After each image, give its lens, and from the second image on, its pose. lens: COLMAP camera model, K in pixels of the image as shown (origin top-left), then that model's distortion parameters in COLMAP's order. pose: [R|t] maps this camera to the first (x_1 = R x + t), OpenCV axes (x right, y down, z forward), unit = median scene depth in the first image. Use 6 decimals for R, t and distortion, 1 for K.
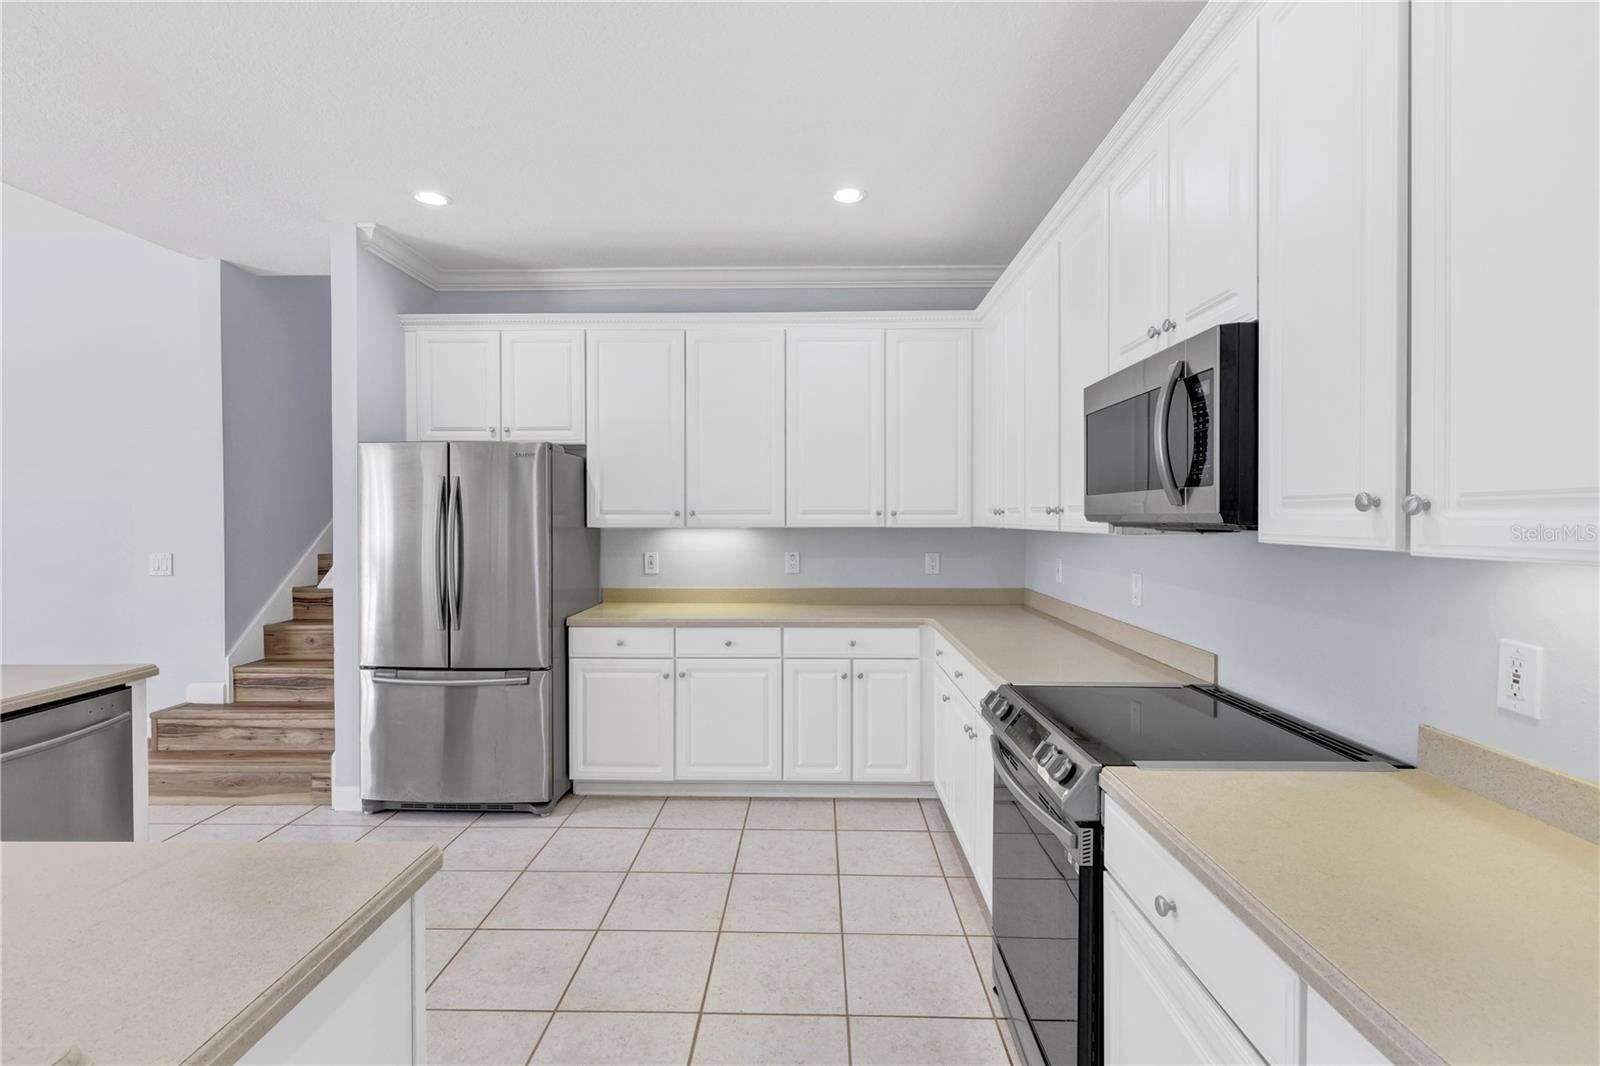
lens RADIAL K [[754.4, 0, 803.5], [0, 754.4, 520.3], [0, 0, 1]] dist [-0.001969, -0.001360]
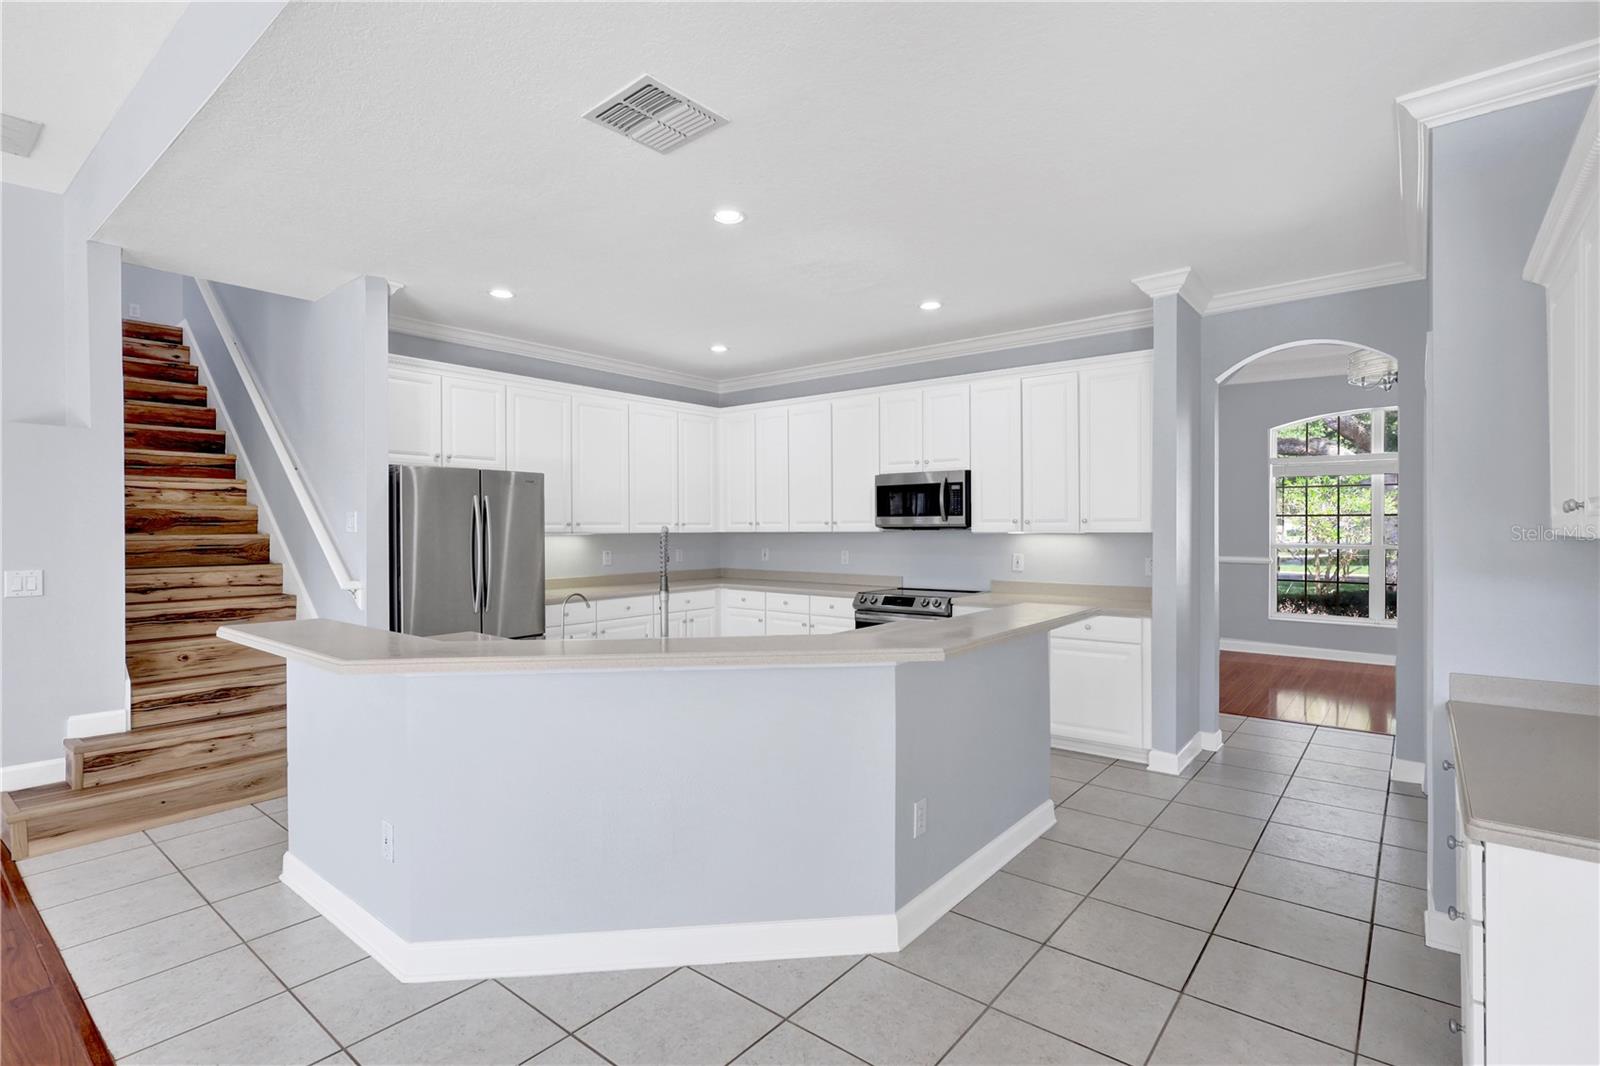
lens RADIAL K [[754.4, 0, 786.6], [0, 754.4, 529.6], [0, 0, 1]] dist [-0.001969, -0.001360]
pose [[0.629369, -0.004689, 0.777092, -1.028258], [0.007716, 0.999970, -0.000216, 0.004496], [-0.777068, 0.006132, 0.629387, -0.217207]]
